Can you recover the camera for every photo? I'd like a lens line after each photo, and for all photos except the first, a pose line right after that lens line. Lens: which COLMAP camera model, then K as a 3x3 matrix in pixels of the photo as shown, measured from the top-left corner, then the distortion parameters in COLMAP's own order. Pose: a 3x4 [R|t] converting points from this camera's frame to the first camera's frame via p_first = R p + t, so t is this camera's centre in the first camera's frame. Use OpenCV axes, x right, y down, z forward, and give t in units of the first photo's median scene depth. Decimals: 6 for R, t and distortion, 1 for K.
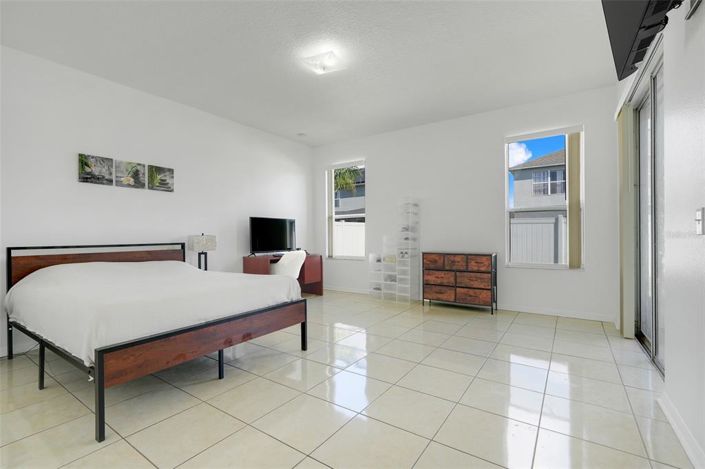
lens RADIAL K [[317.0, 0, 352.5], [0, 317.0, 234.5], [0, 0, 1]] dist [-0.001328, -0.000171]
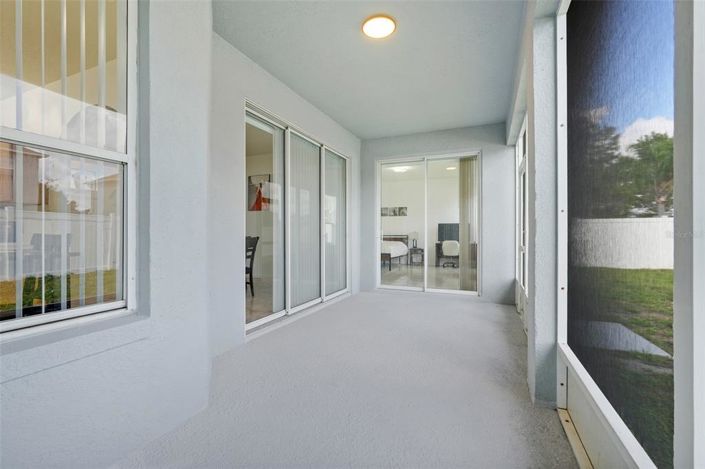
lens RADIAL K [[317.0, 0, 352.5], [0, 317.0, 234.5], [0, 0, 1]] dist [-0.001328, -0.000171]
pose [[0.196446, 0.005835, -0.980497, 2.052079], [0.000778, 0.999981, 0.006107, 0.004312], [0.980514, -0.001963, 0.196438, 0.050679]]
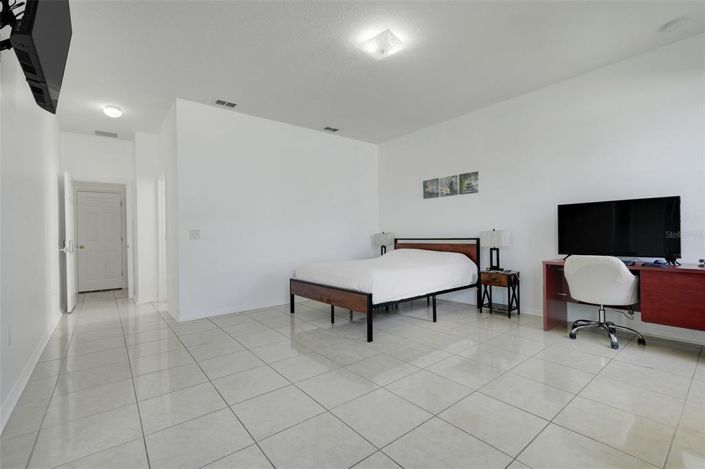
lens RADIAL K [[317.0, 0, 352.5], [0, 317.0, 234.5], [0, 0, 1]] dist [-0.001328, -0.000171]
pose [[-0.277757, 0.014860, -0.960537, 0.674015], [0.024217, 0.999671, 0.008463, -0.006294], [0.960346, -0.020911, -0.278025, 0.949036]]
